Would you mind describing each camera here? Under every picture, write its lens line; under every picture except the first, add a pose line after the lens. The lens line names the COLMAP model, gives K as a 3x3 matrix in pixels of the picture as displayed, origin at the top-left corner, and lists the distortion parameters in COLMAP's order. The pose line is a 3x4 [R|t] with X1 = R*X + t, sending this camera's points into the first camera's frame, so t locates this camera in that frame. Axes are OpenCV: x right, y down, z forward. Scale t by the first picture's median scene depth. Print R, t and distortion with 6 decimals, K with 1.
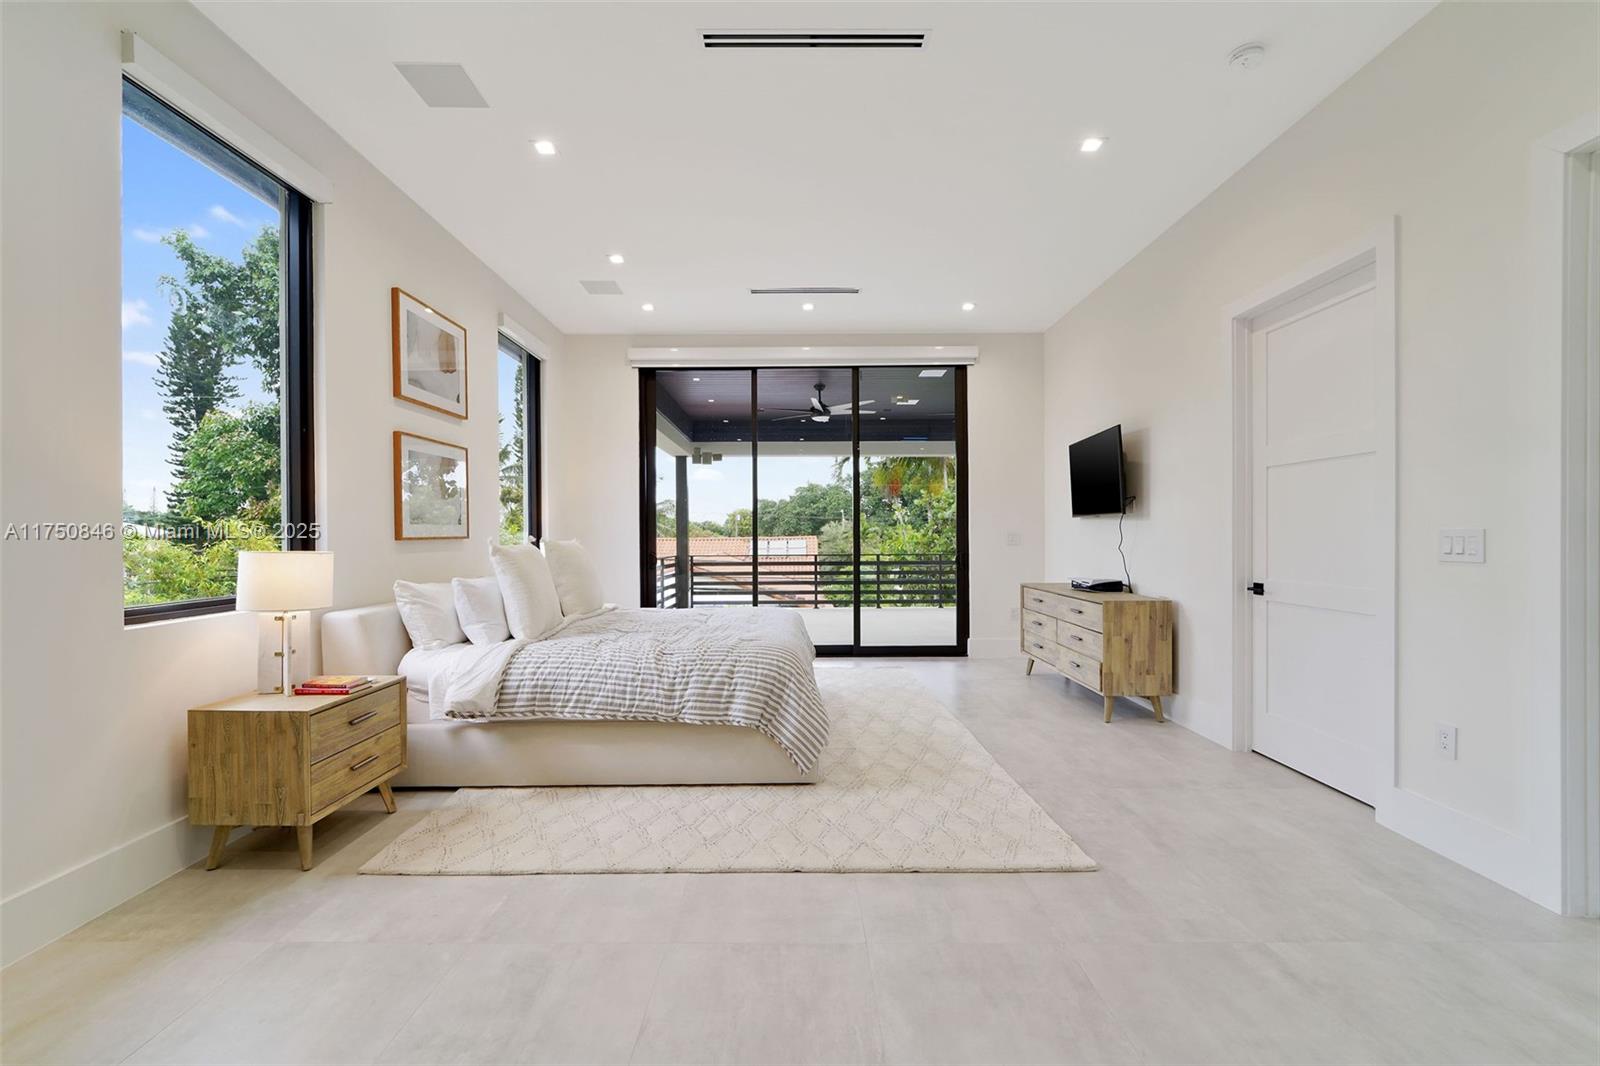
lens RADIAL K [[663.2, 0, 790.6], [0, 663.2, 538.1], [0, 0, 1]] dist [0.000841, -0.000024]
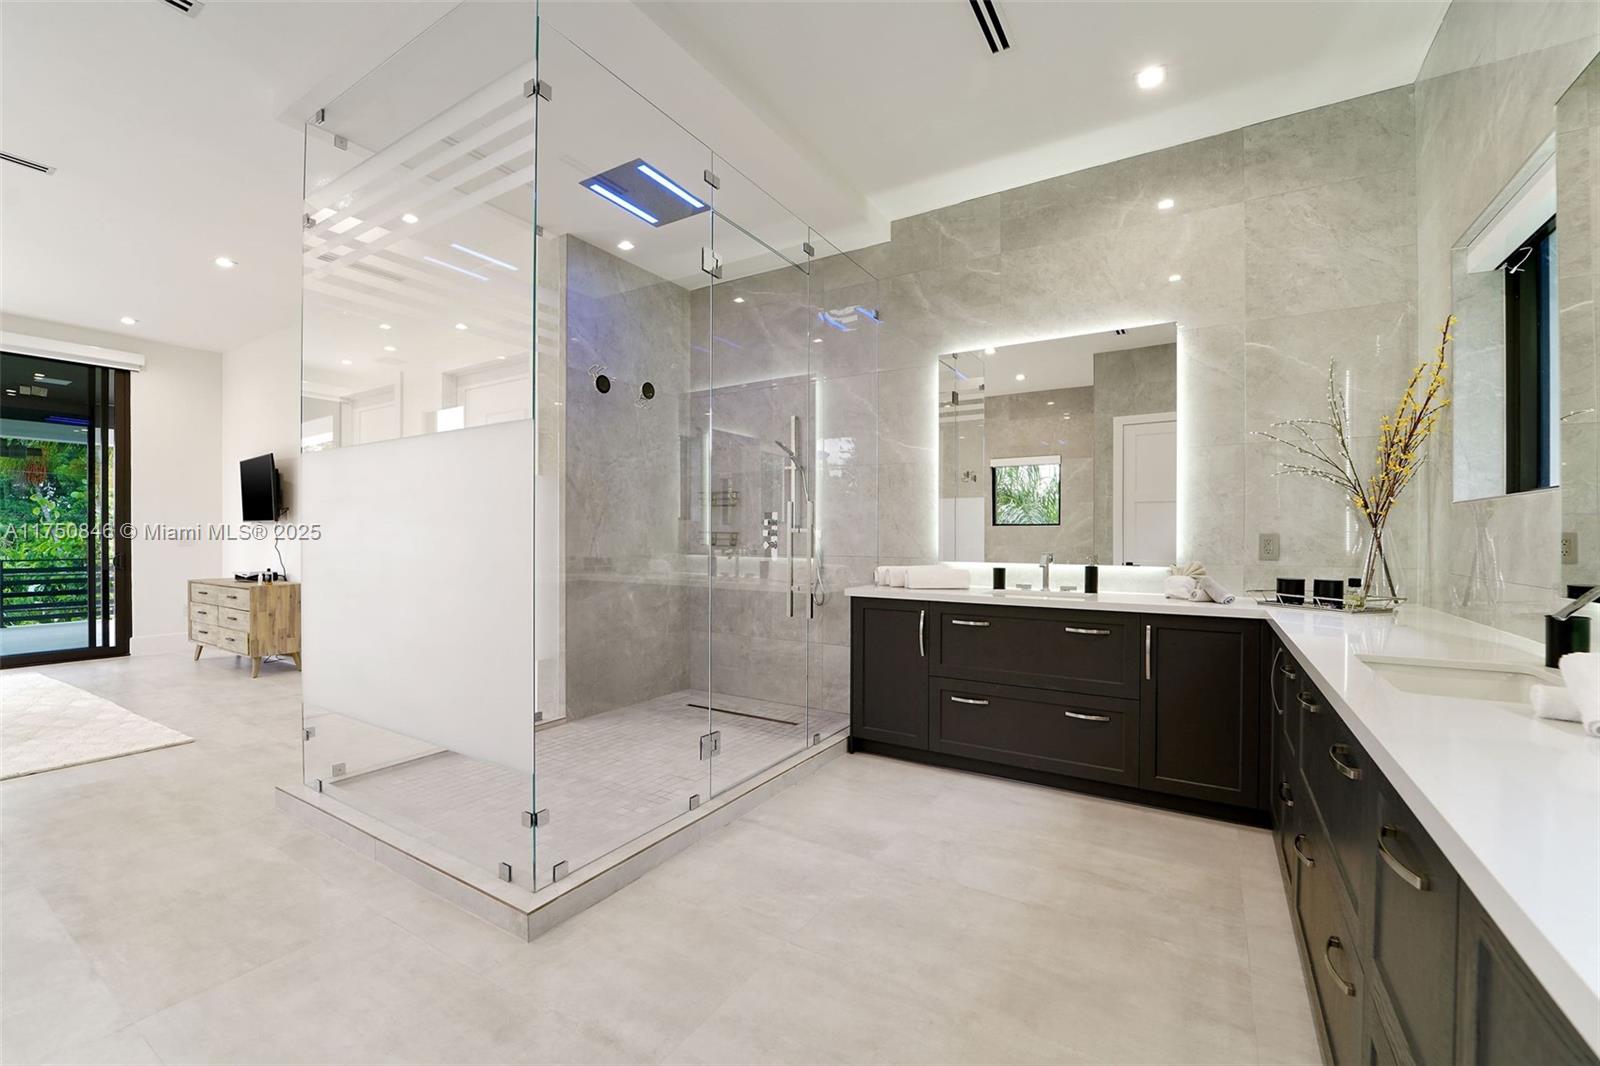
lens RADIAL K [[677.2, 0, 798.9], [0, 677.2, 535.3], [0, 0, 1]] dist [-0.022025, -0.000087]
pose [[0.531853, 0.003332, 0.846830, -0.103251], [0.001836, 0.999985, -0.005087, 0.001271], [-0.846835, 0.004261, 0.531839, -0.880169]]
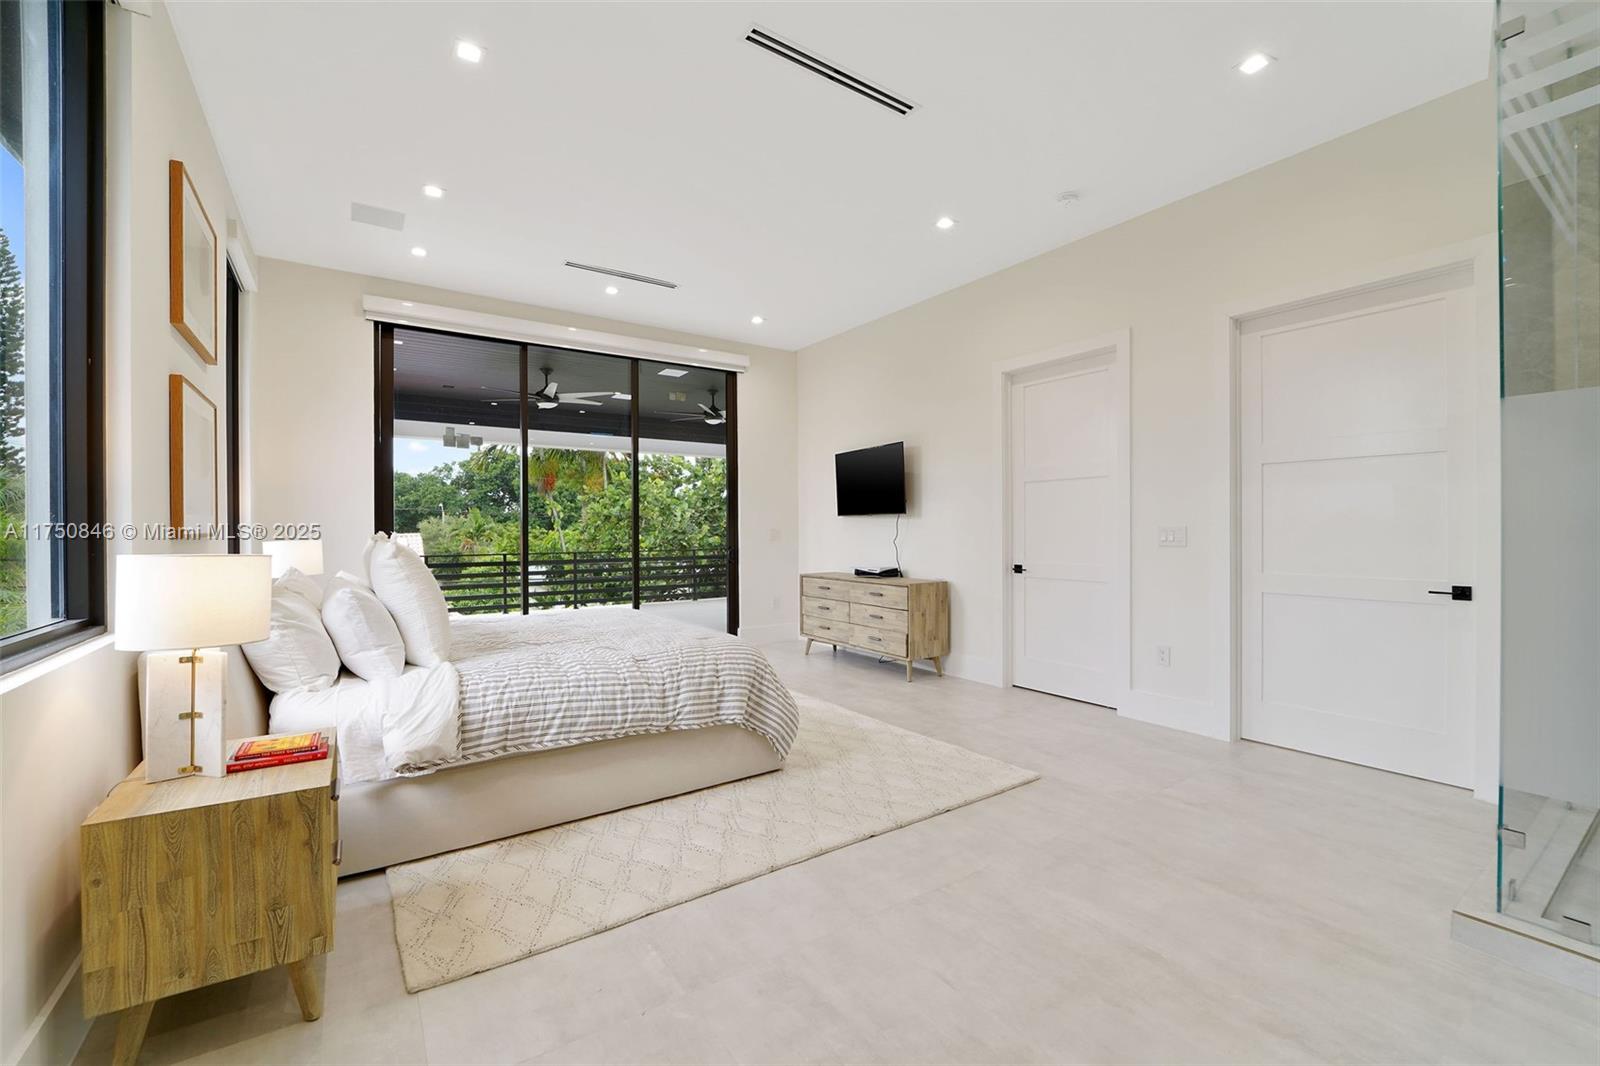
lens RADIAL K [[666.6, 0, 800.0], [0, 666.6, 533.0], [0, 0, 1]] dist [-0.015792, 0.000017]
pose [[0.824828, -0.001894, 0.565381, -0.547239], [0.003734, 0.999991, -0.002098, 0.002227], [-0.565372, 0.003841, 0.824827, 0.124234]]
